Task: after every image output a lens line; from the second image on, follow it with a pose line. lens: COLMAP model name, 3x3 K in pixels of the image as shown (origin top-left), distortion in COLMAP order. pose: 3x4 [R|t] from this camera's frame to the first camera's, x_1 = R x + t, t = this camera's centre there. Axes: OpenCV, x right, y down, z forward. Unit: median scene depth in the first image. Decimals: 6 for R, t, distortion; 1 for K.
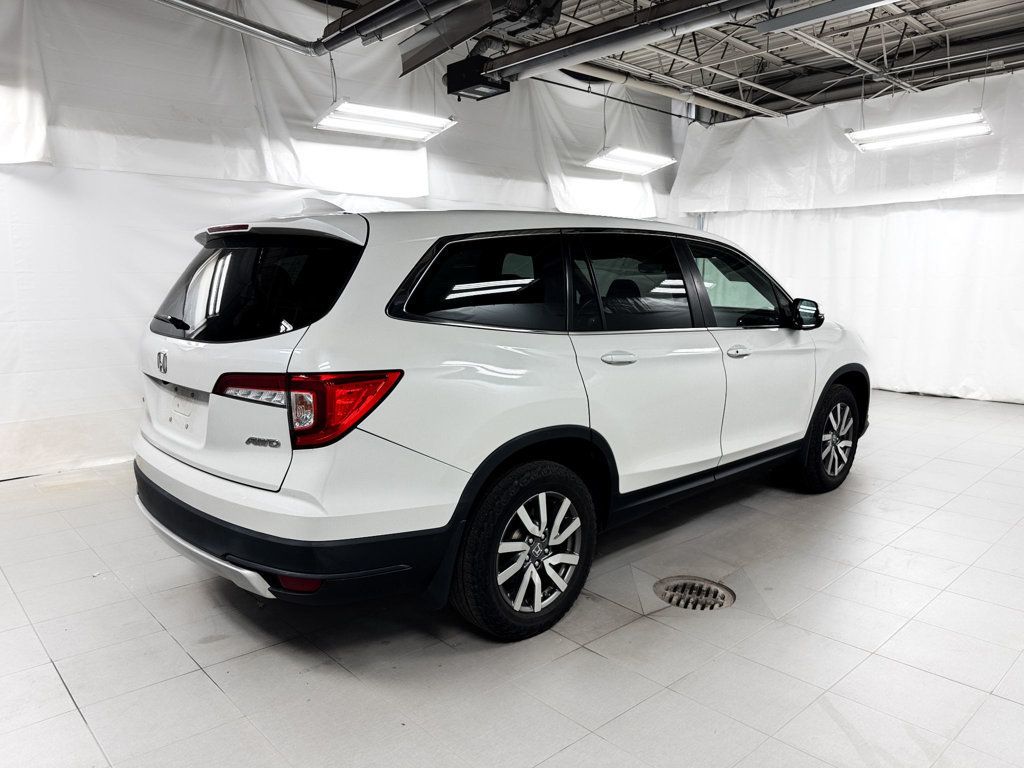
lens RADIAL K [[720.1, 0, 512.0], [0, 720.1, 384.0], [0, 0, 1]] dist [-0.000485, -0.007280]
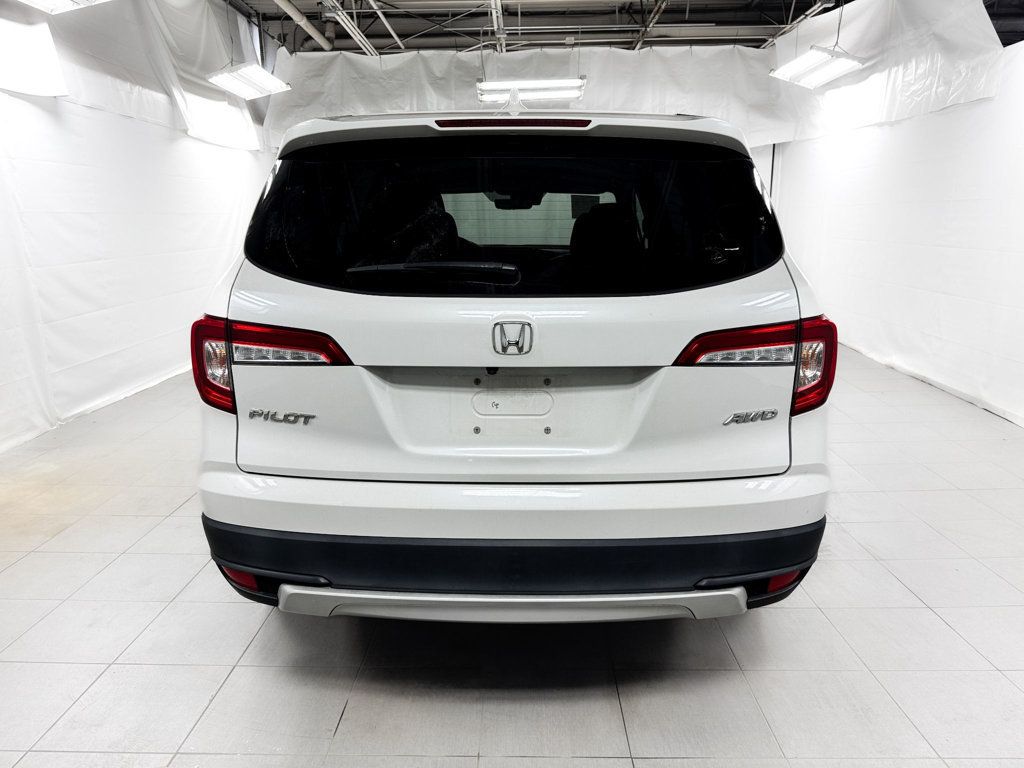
lens RADIAL K [[725.2, 0, 505.3], [0, 725.2, 382.9], [0, 0, 1]] dist [-0.002339, -0.002281]
pose [[0.695457, -0.159528, 0.700636, -0.347042], [0.112523, 0.987193, 0.113084, -0.023071], [-0.709703, 0.000193, 0.704501, 0.211600]]
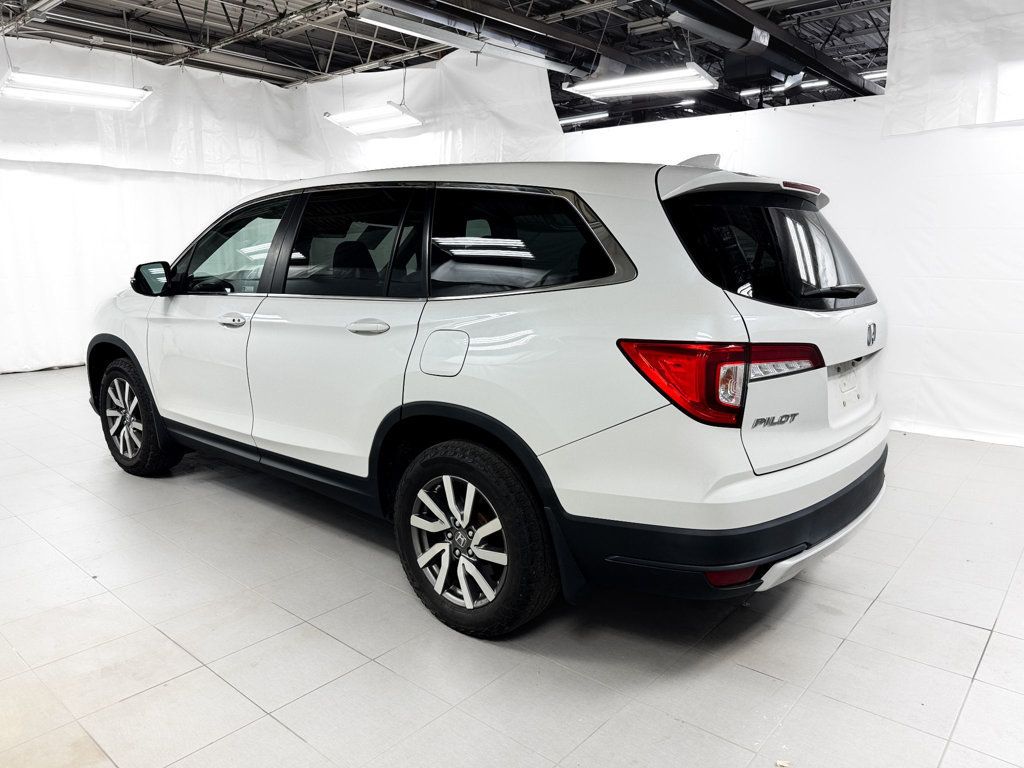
lens RADIAL K [[725.2, 0, 505.3], [0, 725.2, 382.9], [0, 0, 1]] dist [-0.002339, -0.002281]
pose [[-0.106961, -0.179427, 0.977939, -0.501708], [0.140831, 0.970931, 0.193545, -0.079367], [-0.984239, 0.158426, -0.078583, 0.571423]]
